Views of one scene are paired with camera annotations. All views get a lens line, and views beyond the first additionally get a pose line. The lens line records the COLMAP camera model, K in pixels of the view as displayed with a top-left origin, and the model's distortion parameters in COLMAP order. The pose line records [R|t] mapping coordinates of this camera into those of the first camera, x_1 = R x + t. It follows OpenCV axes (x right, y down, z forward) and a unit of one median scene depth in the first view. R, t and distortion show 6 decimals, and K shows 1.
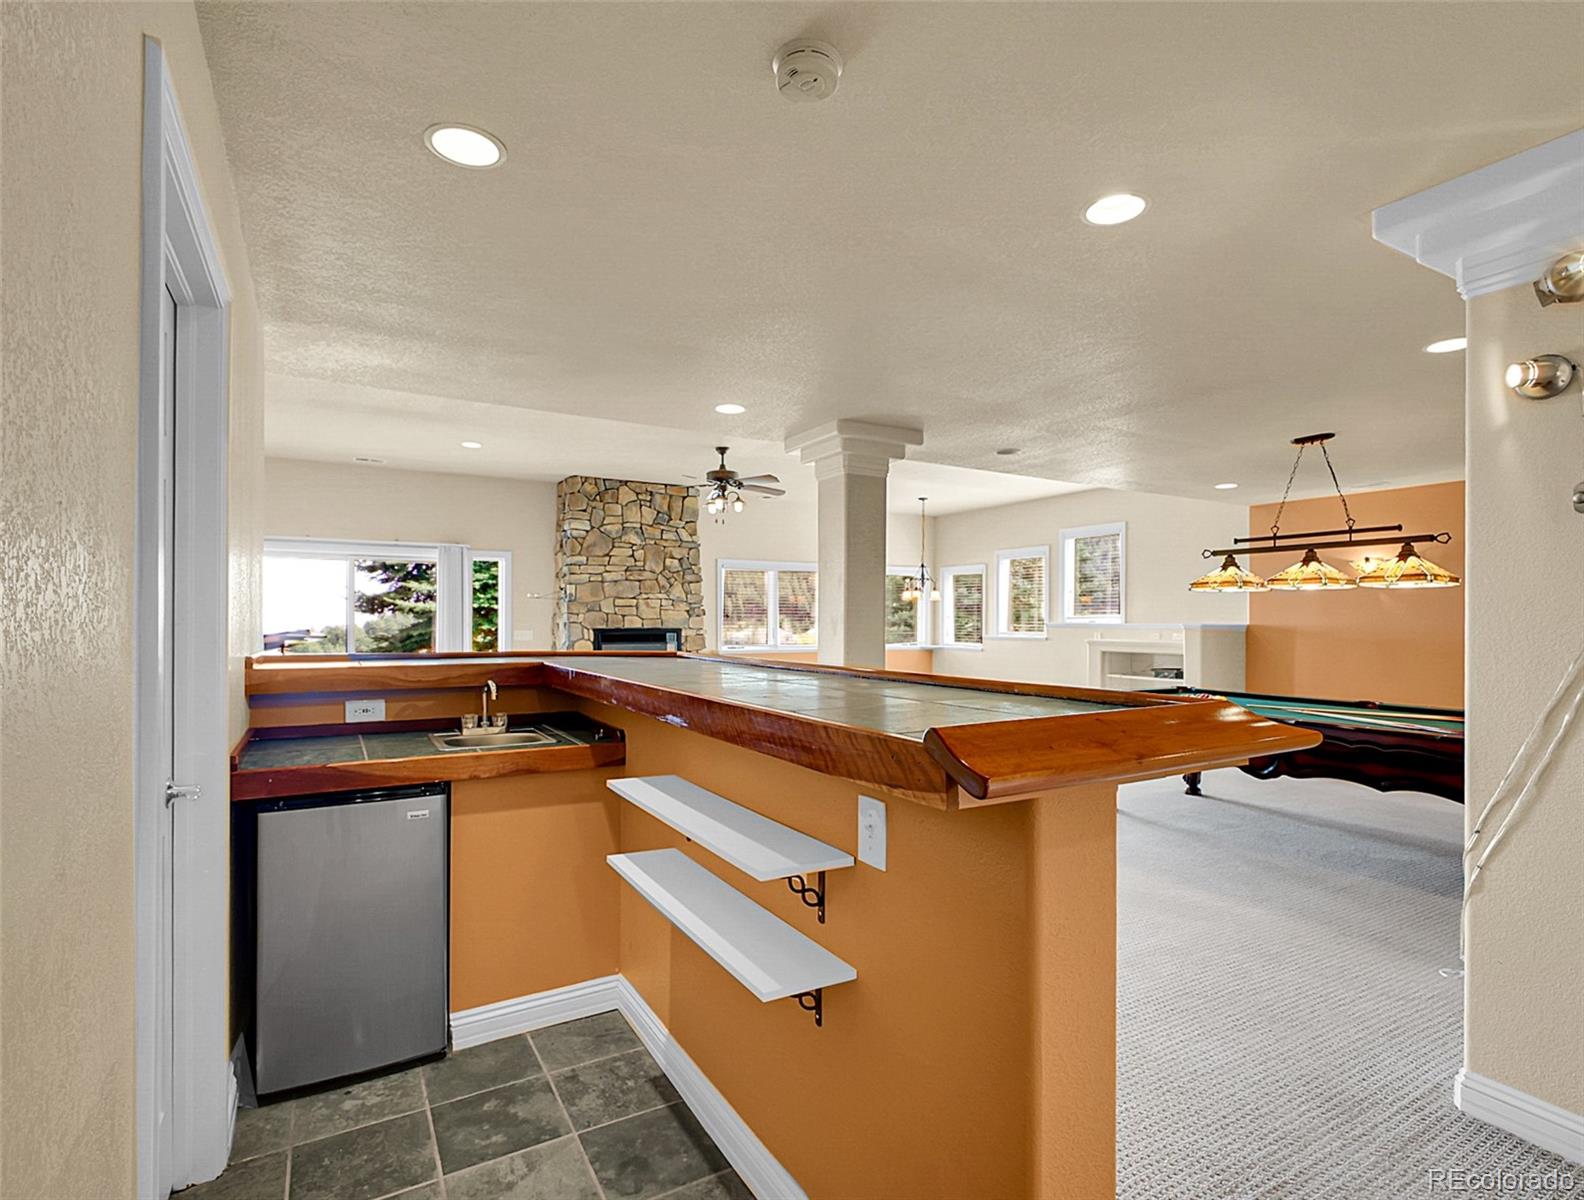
lens RADIAL K [[791.8, 0, 777.6], [0, 791.8, 608.3], [0, 0, 1]] dist [-0.000387, -0.002159]
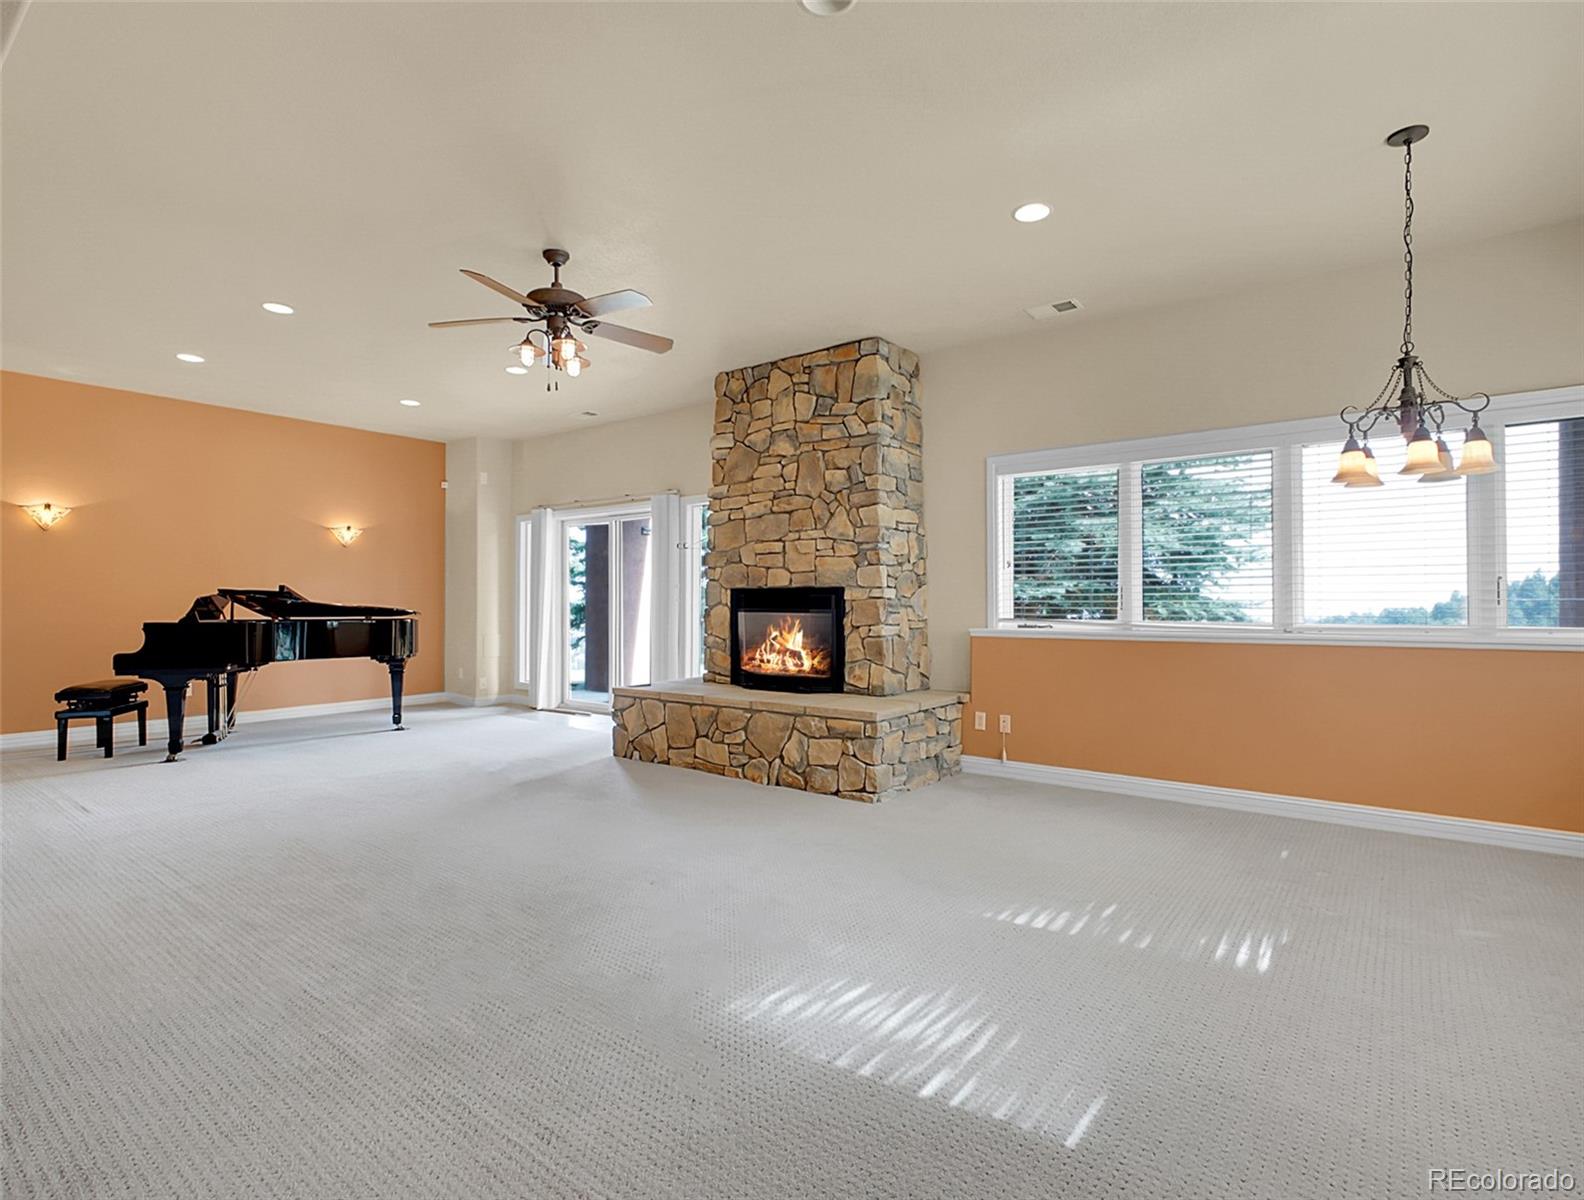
lens RADIAL K [[791.8, 0, 806.6], [0, 791.8, 592.3], [0, 0, 1]] dist [-0.000387, -0.002159]
pose [[0.383649, -0.012687, -0.923392, 0.415652], [0.012266, 0.999887, -0.008642, 0.034914], [0.923397, -0.008011, 0.383762, 0.771353]]
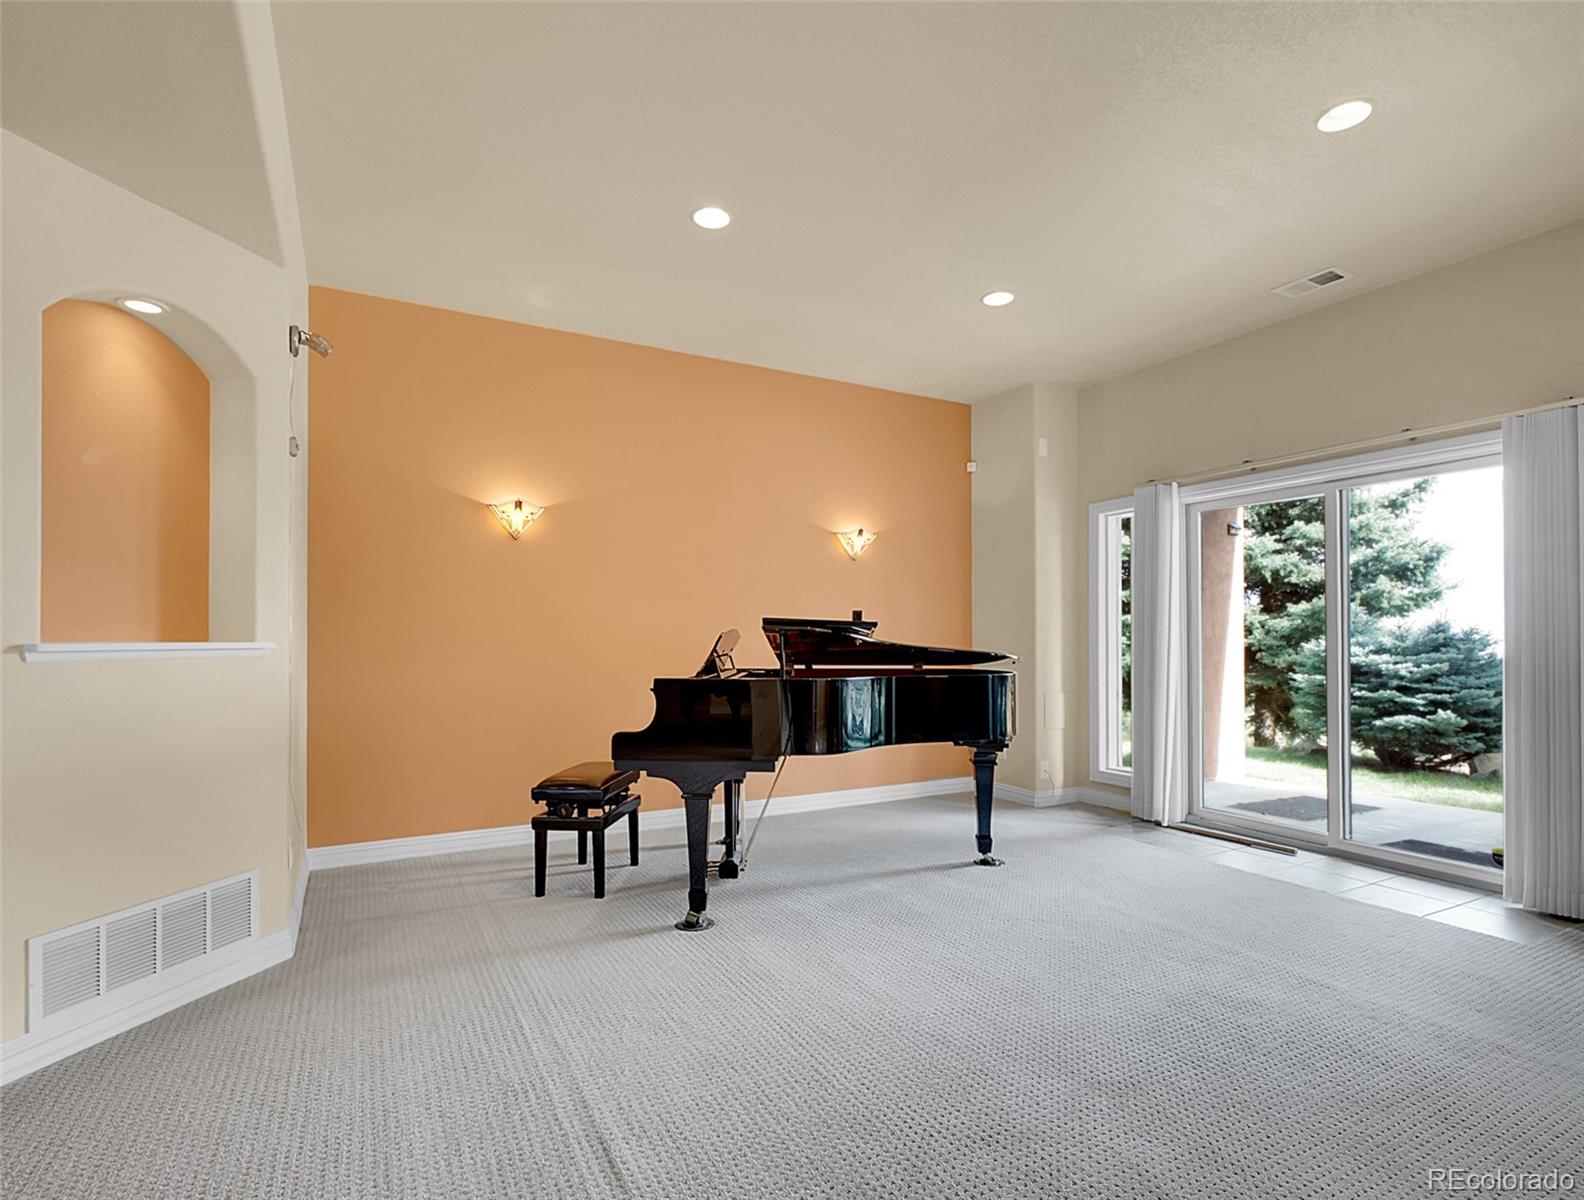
lens RADIAL K [[791.8, 0, 792.2], [0, 791.8, 630.0], [0, 0, 1]] dist [-0.000387, -0.002159]
pose [[-0.026739, -0.013757, -0.999548, -0.010783], [0.011427, 0.999836, -0.014066, 0.031089], [0.999577, -0.011798, -0.026578, 0.598069]]
